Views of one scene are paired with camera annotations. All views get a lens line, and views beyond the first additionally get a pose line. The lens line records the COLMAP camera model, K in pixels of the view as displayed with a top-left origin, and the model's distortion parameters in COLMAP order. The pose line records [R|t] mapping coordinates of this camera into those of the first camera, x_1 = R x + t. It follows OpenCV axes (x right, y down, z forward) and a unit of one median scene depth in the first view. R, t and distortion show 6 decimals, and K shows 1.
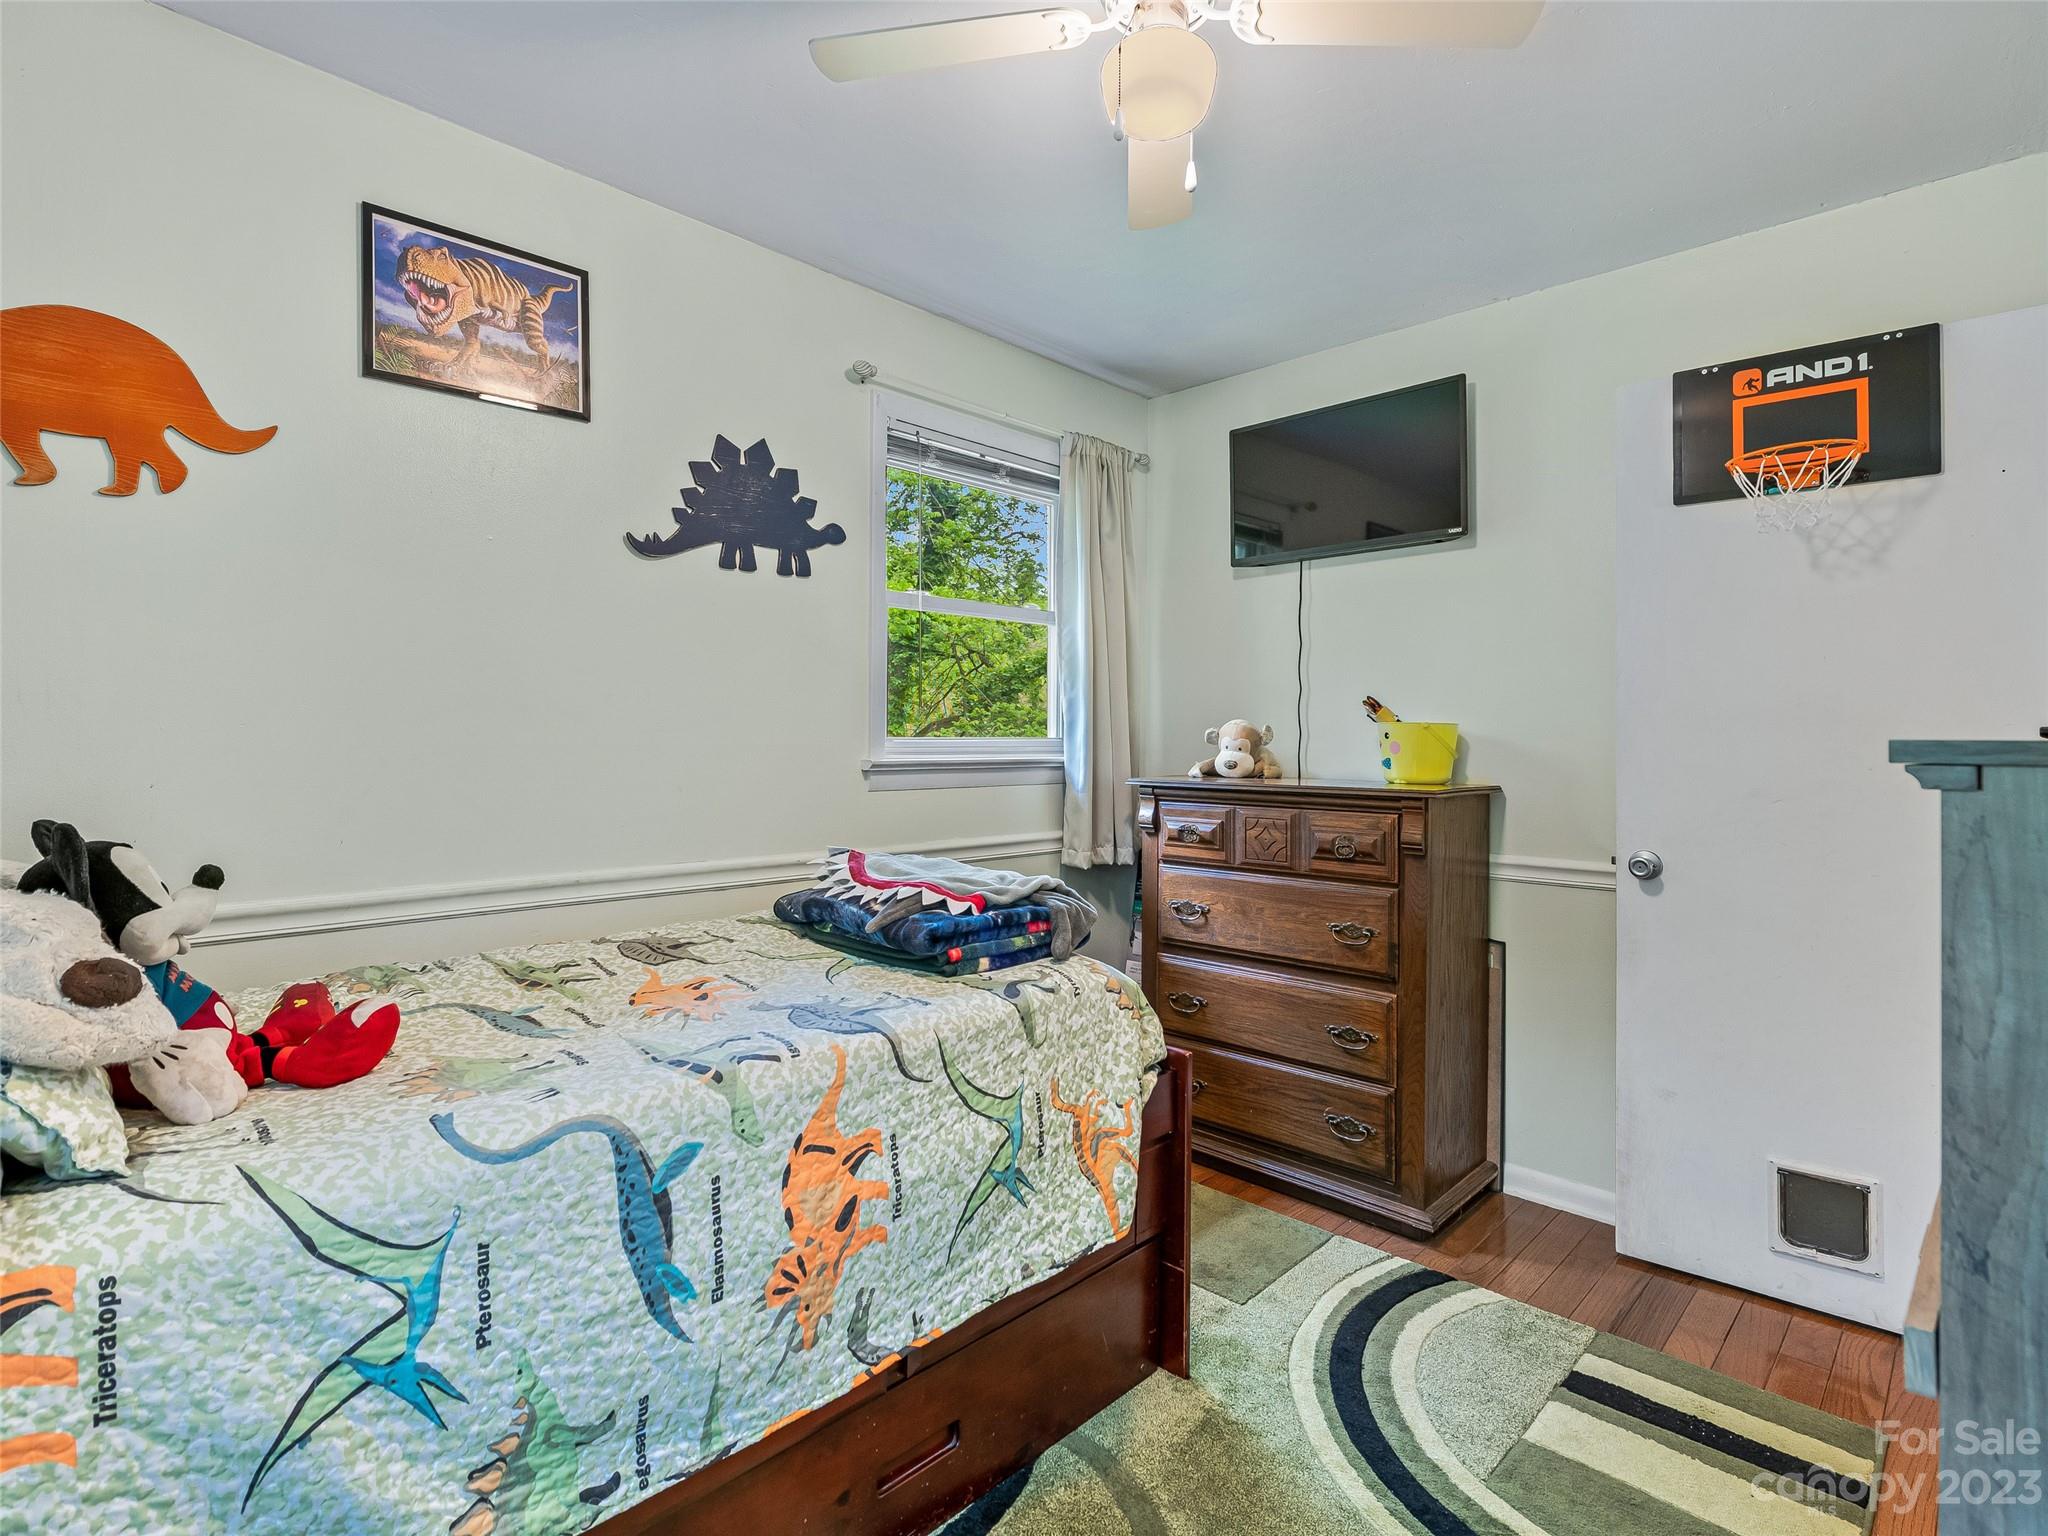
lens RADIAL K [[989.4, 0, 992.8], [0, 989.4, 758.5], [0, 0, 1]] dist [-0.001793, -0.000578]
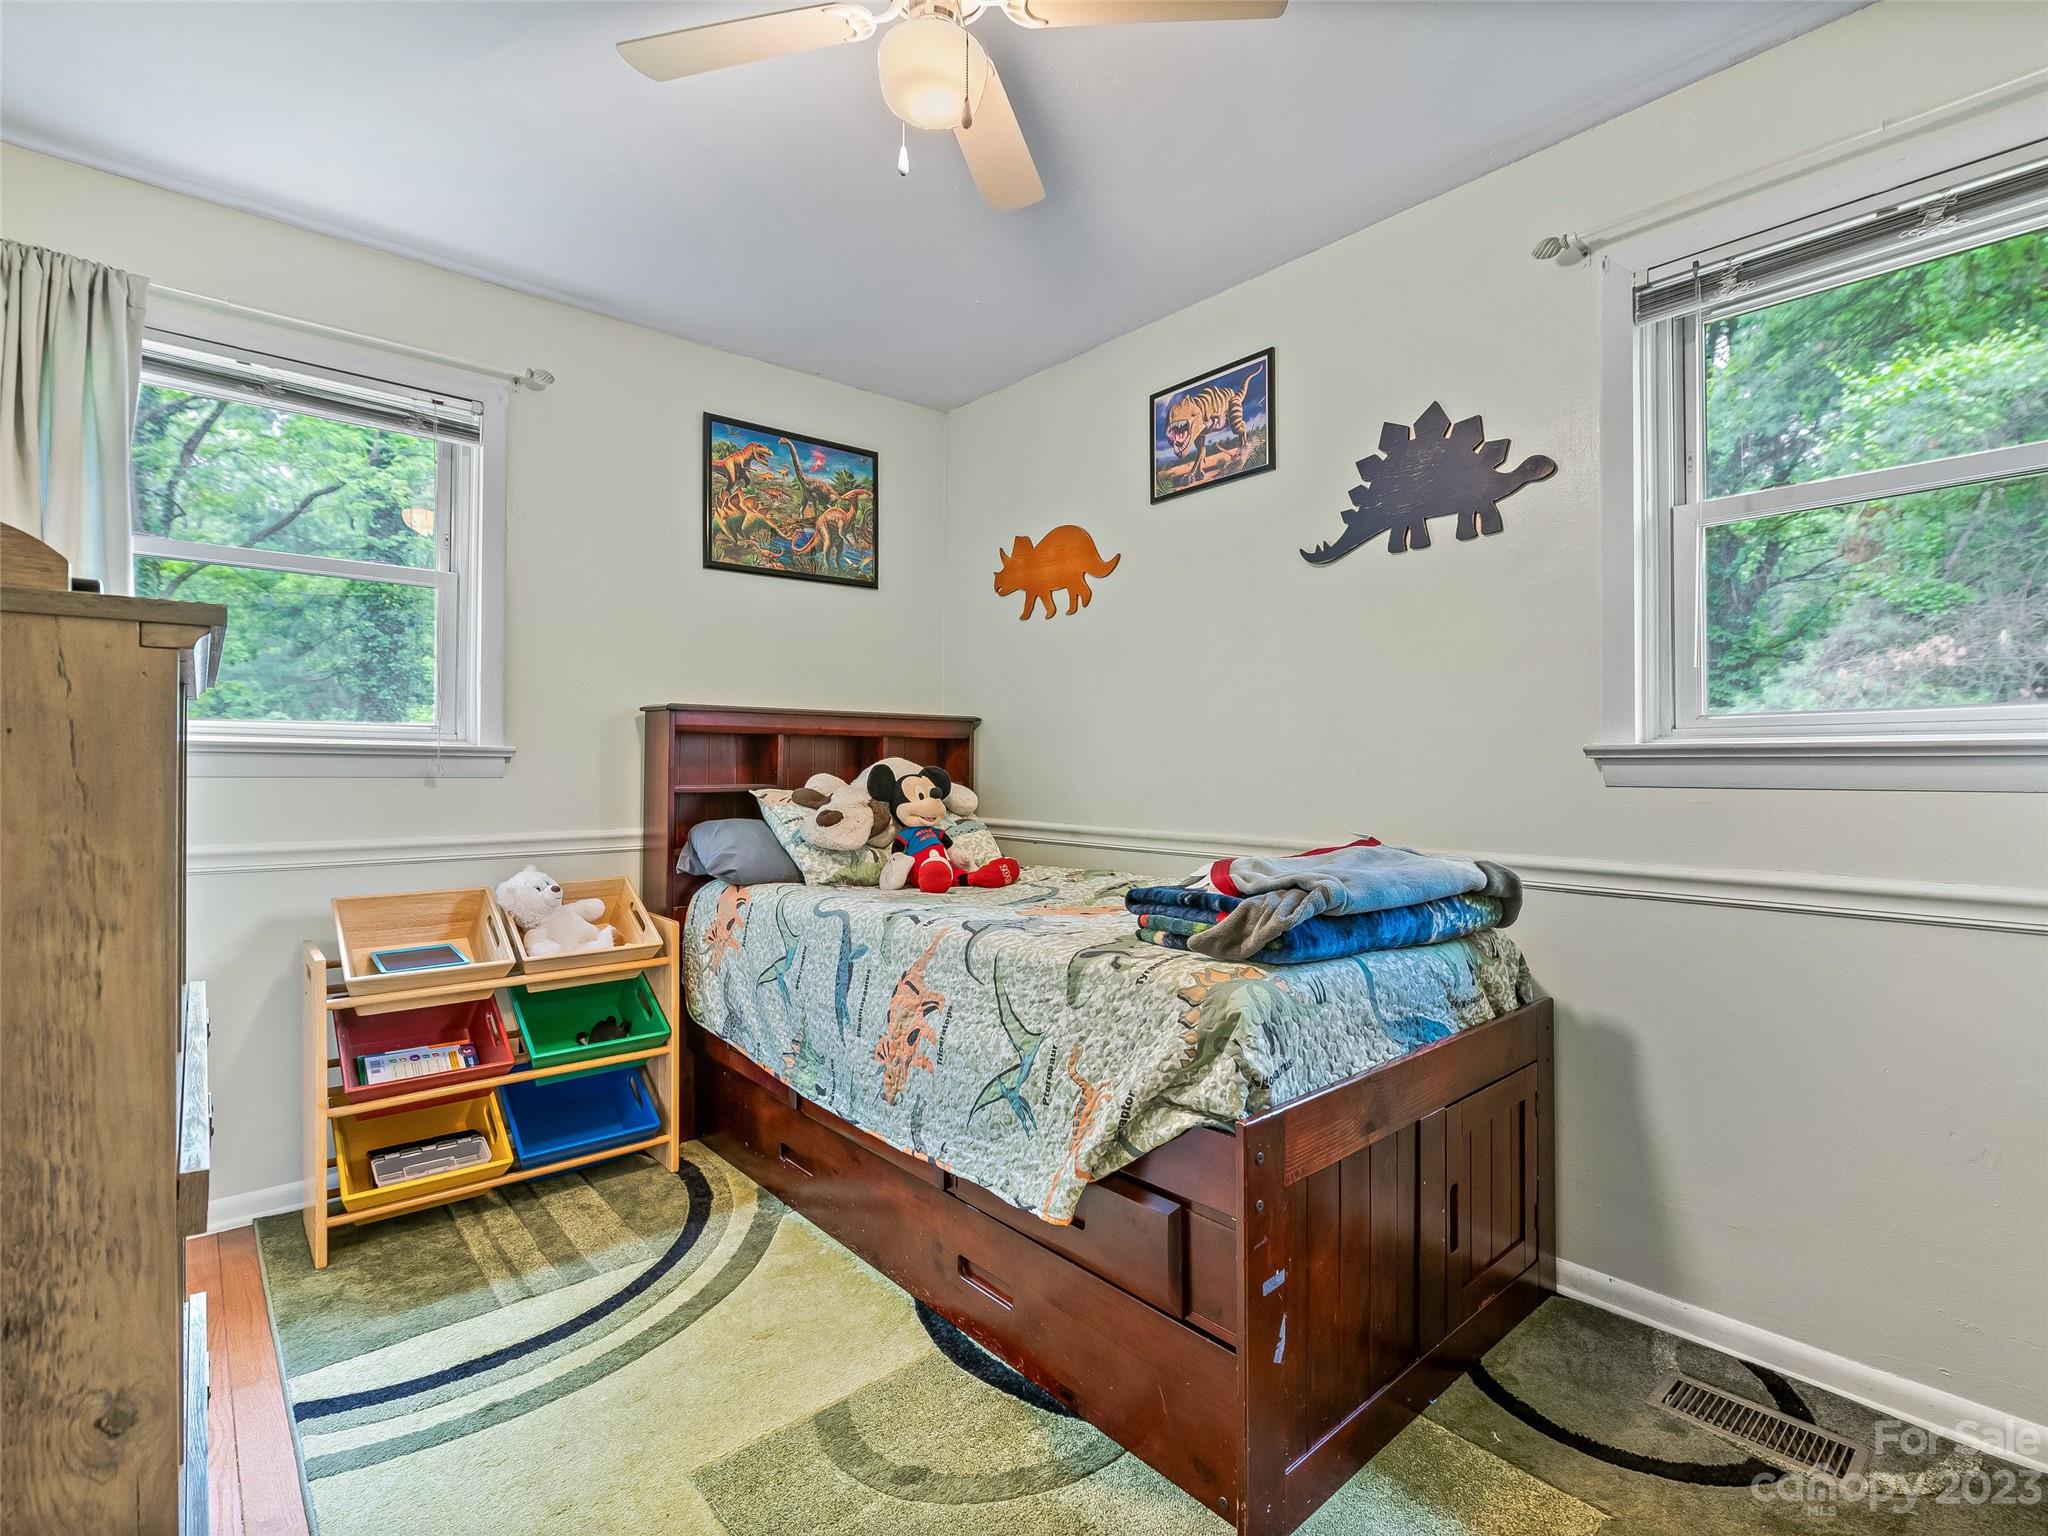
lens RADIAL K [[989.4, 0, 992.8], [0, 989.4, 758.5], [0, 0, 1]] dist [-0.001793, -0.000578]
pose [[-0.073005, -0.013782, -0.997236, 1.071598], [-0.021485, 0.999694, -0.012243, 0.047934], [0.997100, 0.020532, -0.073279, 0.983087]]
